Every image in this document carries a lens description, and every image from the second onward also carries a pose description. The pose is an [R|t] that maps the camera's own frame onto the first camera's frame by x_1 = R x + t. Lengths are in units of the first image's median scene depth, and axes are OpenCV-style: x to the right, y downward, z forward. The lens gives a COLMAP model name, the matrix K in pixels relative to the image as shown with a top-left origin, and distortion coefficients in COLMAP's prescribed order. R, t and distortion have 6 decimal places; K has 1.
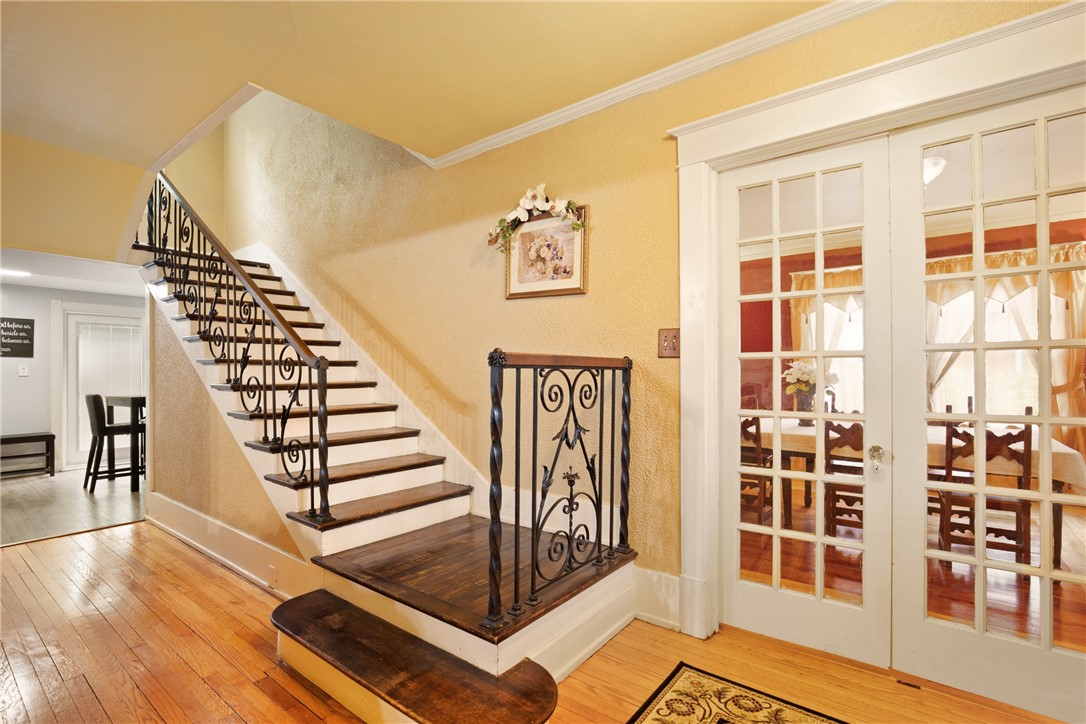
lens RADIAL K [[501.3, 0, 537.0], [0, 501.3, 364.1], [0, 0, 1]] dist [-0.022893, 0.000020]
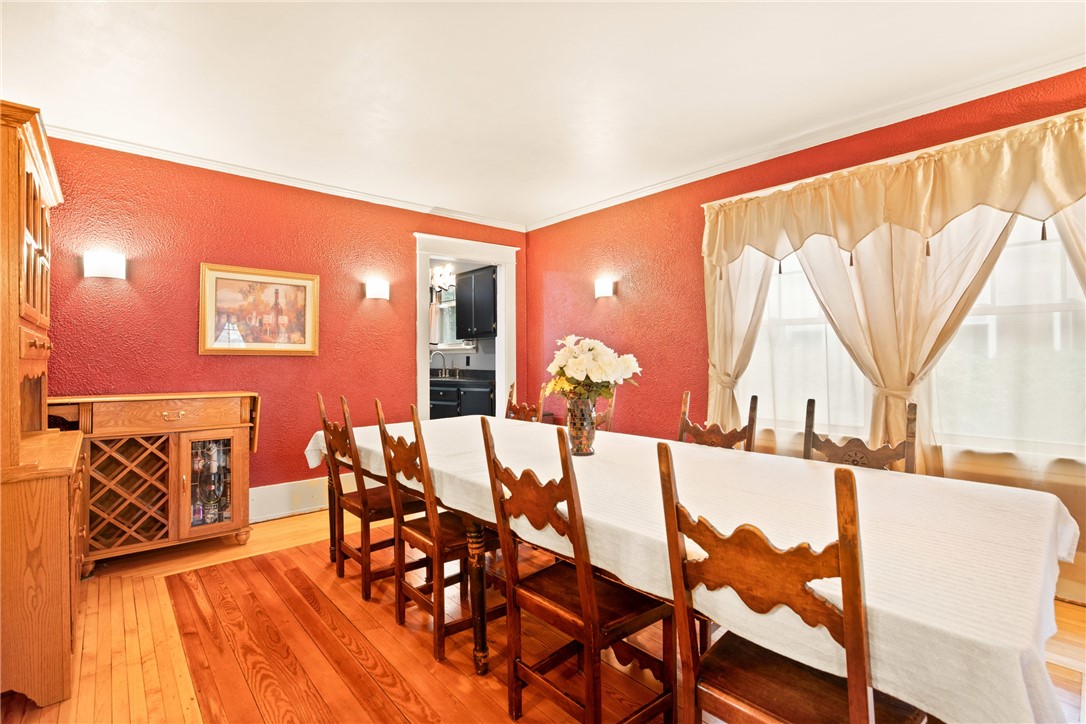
lens RADIAL K [[501.3, 0, 537.0], [0, 501.3, 364.1], [0, 0, 1]] dist [-0.022893, 0.000020]
pose [[0.983113, -0.001415, -0.182995, 0.844903], [0.006529, 0.999605, 0.027344, 0.010999], [0.182884, -0.028077, 0.982734, 0.645086]]
